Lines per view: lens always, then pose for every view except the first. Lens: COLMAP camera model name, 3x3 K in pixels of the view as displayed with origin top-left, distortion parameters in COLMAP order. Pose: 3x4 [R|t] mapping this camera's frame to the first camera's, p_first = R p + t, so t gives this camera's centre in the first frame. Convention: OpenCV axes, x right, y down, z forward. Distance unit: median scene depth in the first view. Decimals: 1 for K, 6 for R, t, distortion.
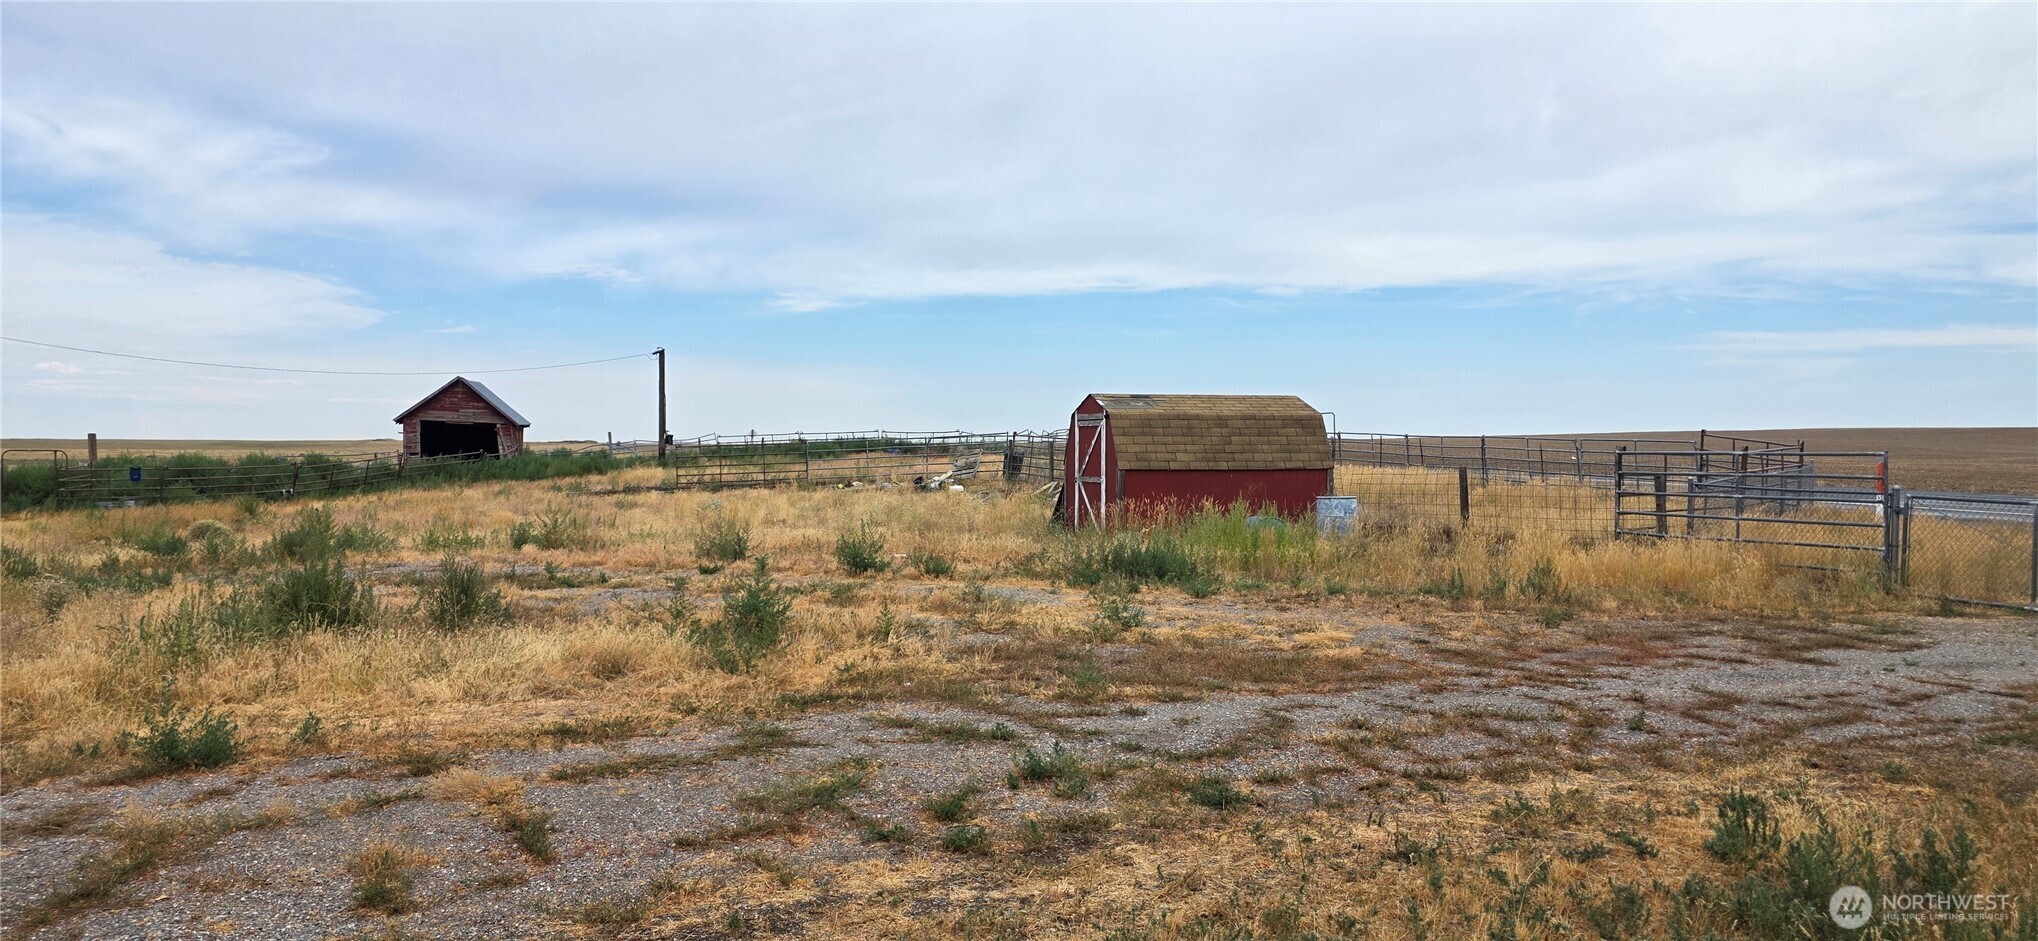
lens RADIAL K [[1401.1, 0, 1024.4], [0, 1401.1, 476.0], [0, 0, 1]] dist [0.046516, -0.040708]
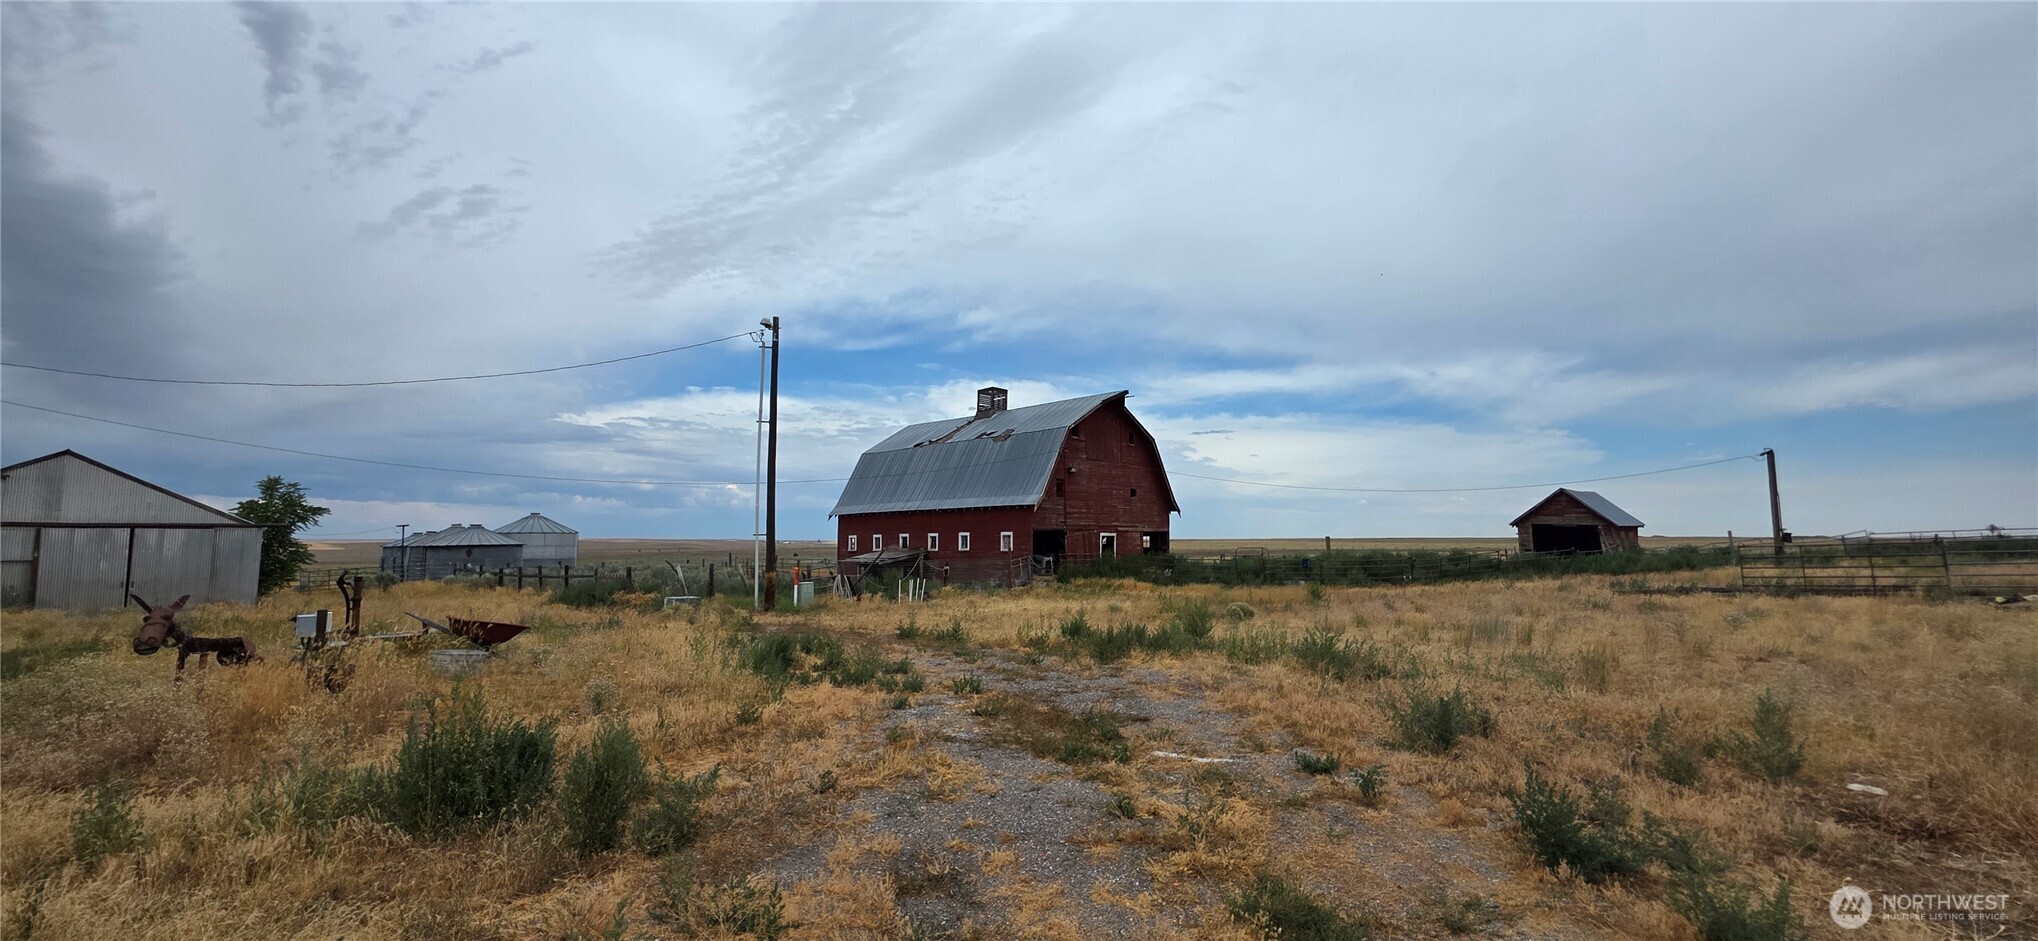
lens RADIAL K [[804.1, 0, 1013.5], [0, 804.1, 466.1], [0, 0, 1]] dist [-0.000991, 0.000020]
pose [[0.463708, -0.083604, -0.882035, 0.007742], [-0.016115, 0.994577, -0.102743, -0.008191], [0.885842, 0.061857, 0.459846, 0.232829]]
